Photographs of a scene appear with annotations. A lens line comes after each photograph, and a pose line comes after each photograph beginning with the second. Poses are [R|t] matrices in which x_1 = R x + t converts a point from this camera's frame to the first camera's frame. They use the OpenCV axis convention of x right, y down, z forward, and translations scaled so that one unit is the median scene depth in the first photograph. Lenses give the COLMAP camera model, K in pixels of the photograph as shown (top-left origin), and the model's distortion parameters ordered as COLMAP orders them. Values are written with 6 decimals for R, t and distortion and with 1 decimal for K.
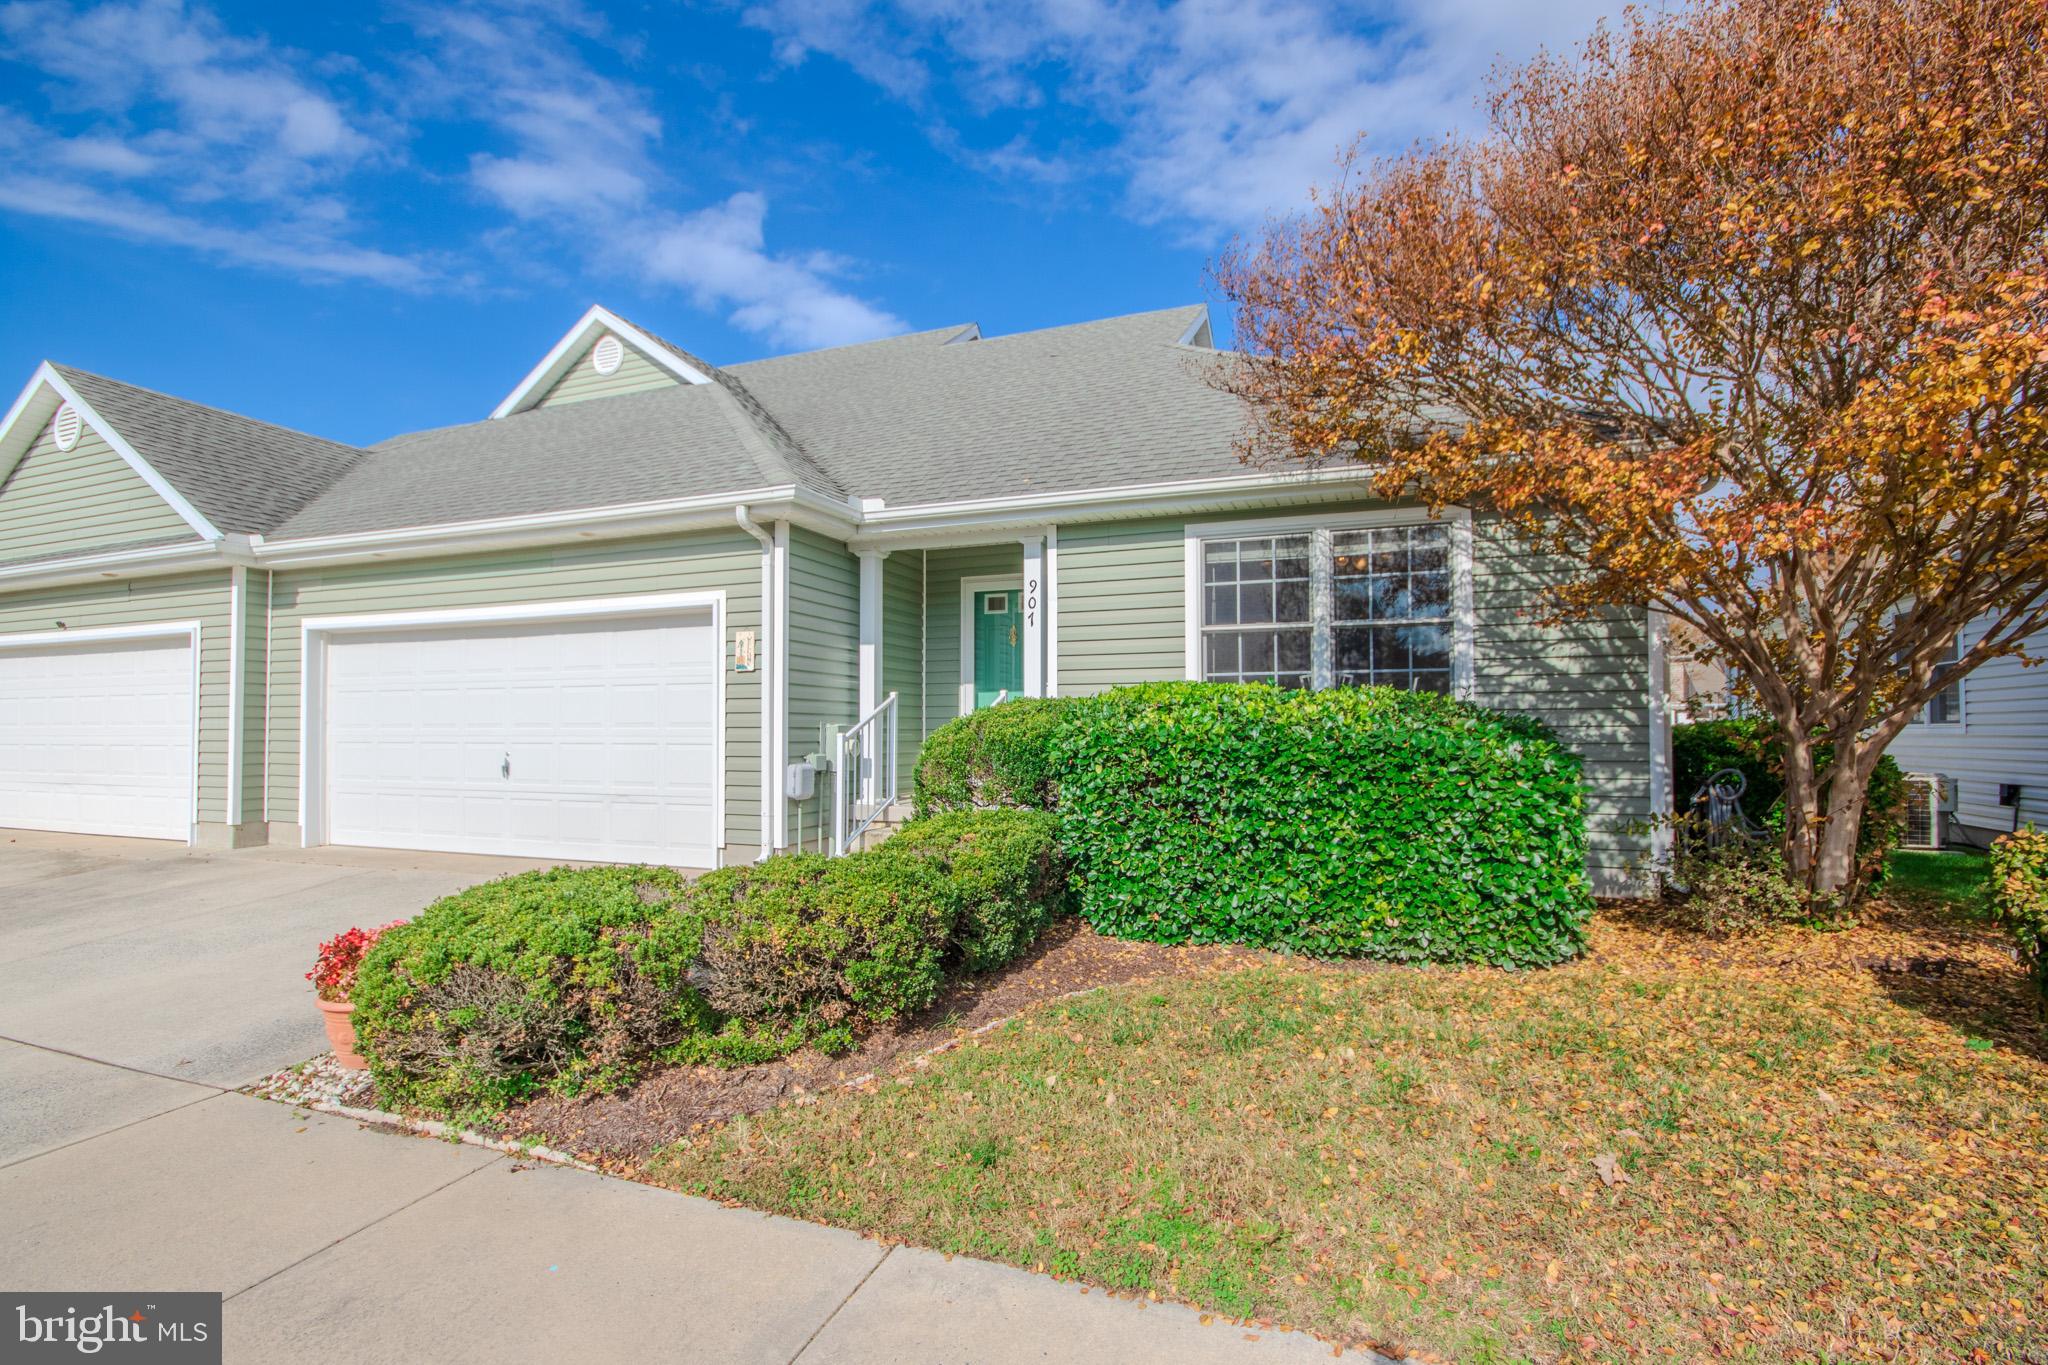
lens RADIAL K [[962.2, 0, 1028.1], [0, 962.2, 694.4], [0, 0, 1]] dist [0.011086, -0.009817]
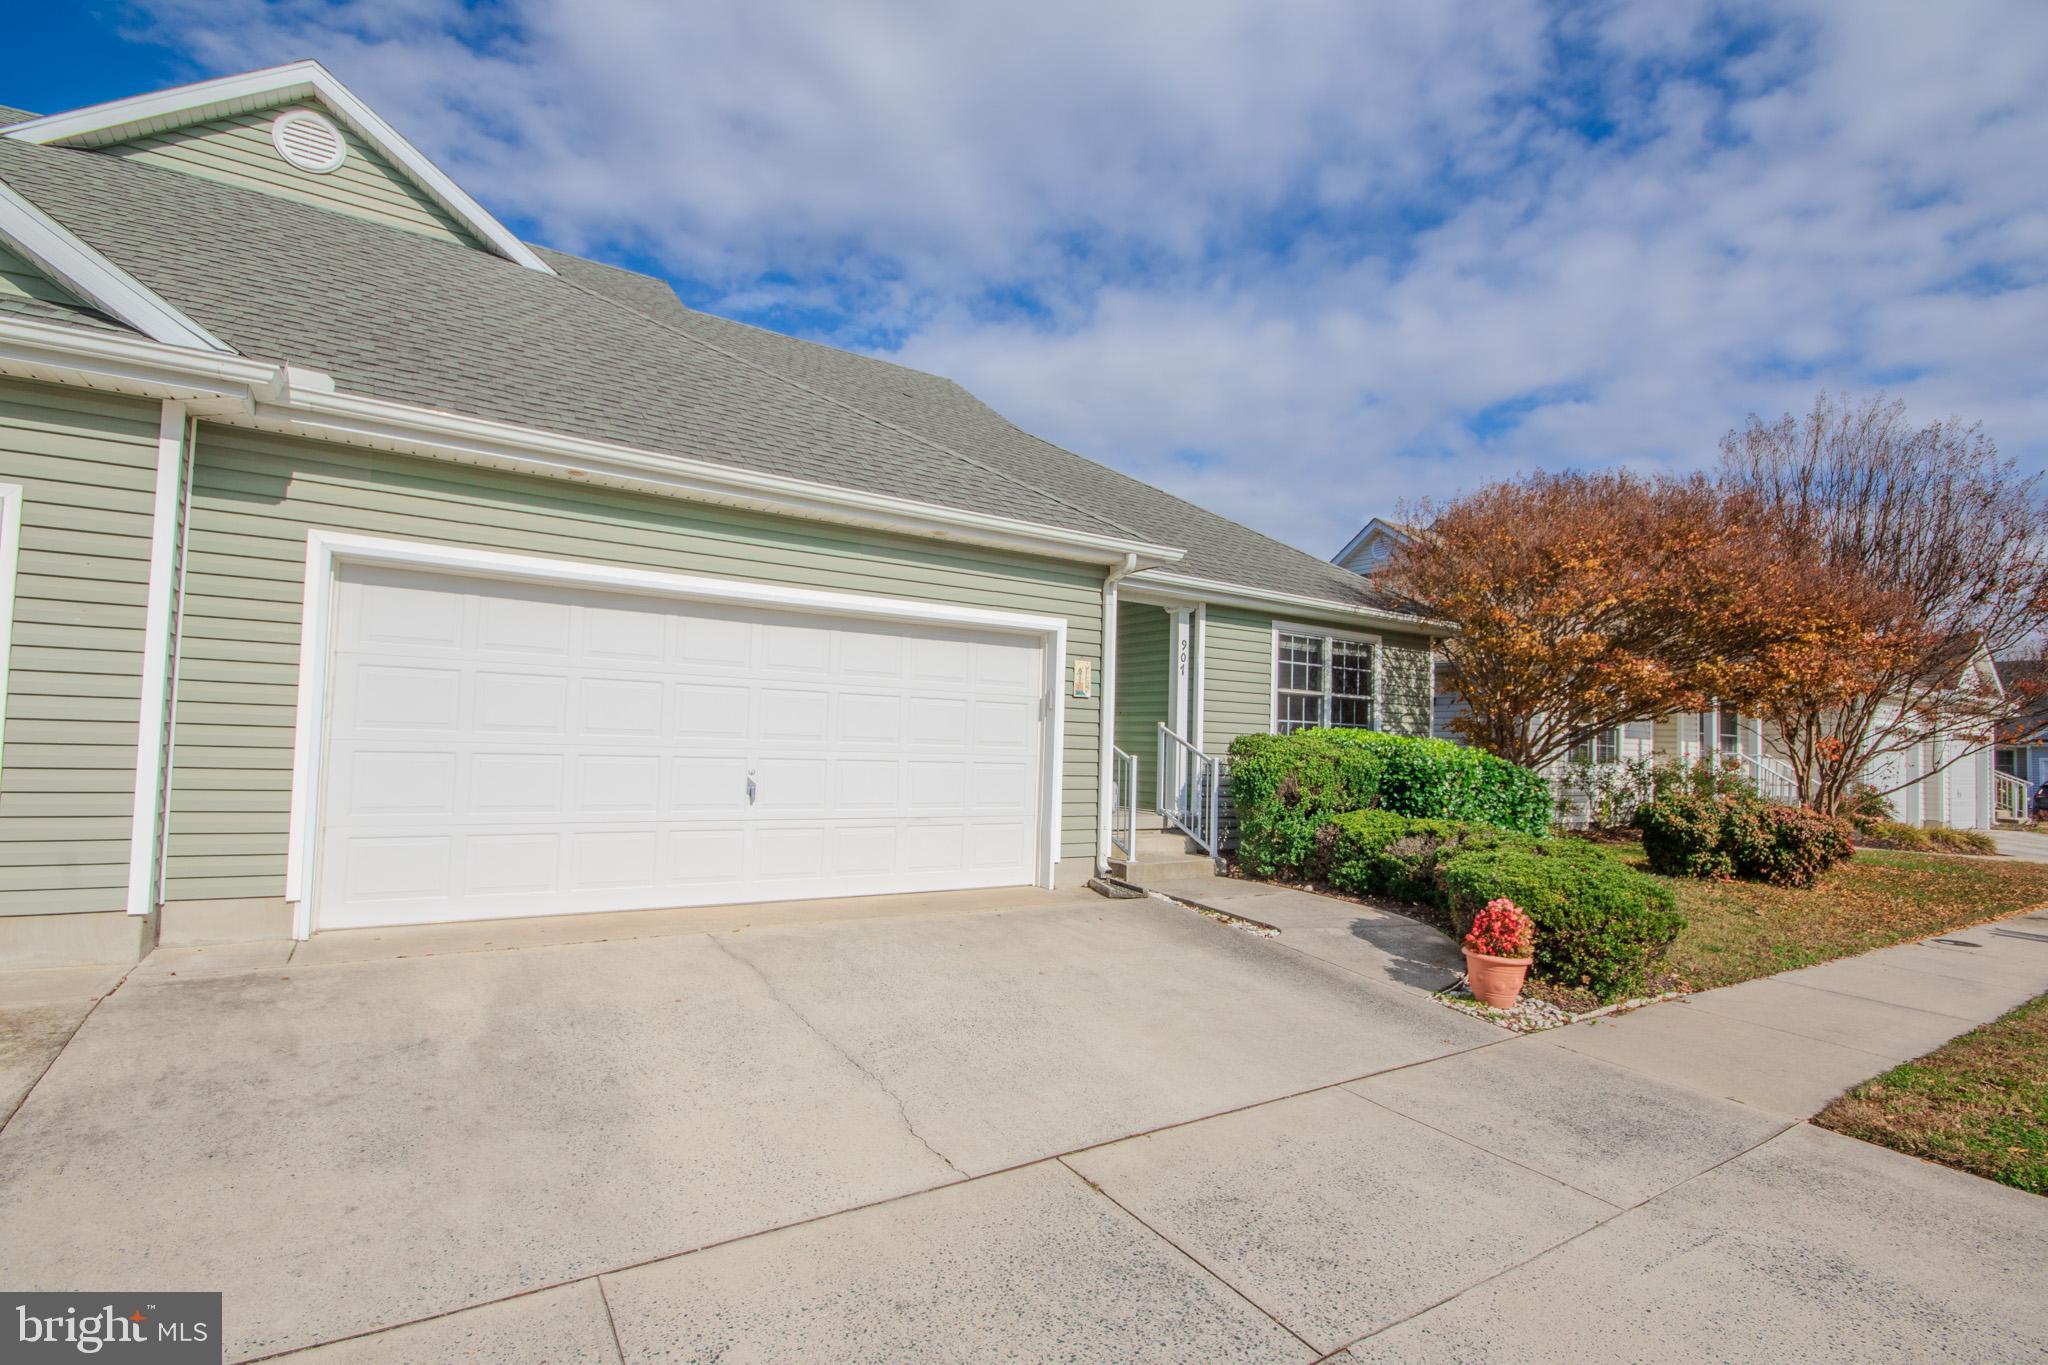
lens RADIAL K [[962.2, 0, 1028.5], [0, 962.2, 687.0], [0, 0, 1]] dist [0.011086, -0.009817]
pose [[0.571092, 0.071806, 0.817739, -1.275787], [-0.053484, 0.997305, -0.050222, 0.024148], [-0.819142, -0.015055, 0.573394, 0.447500]]
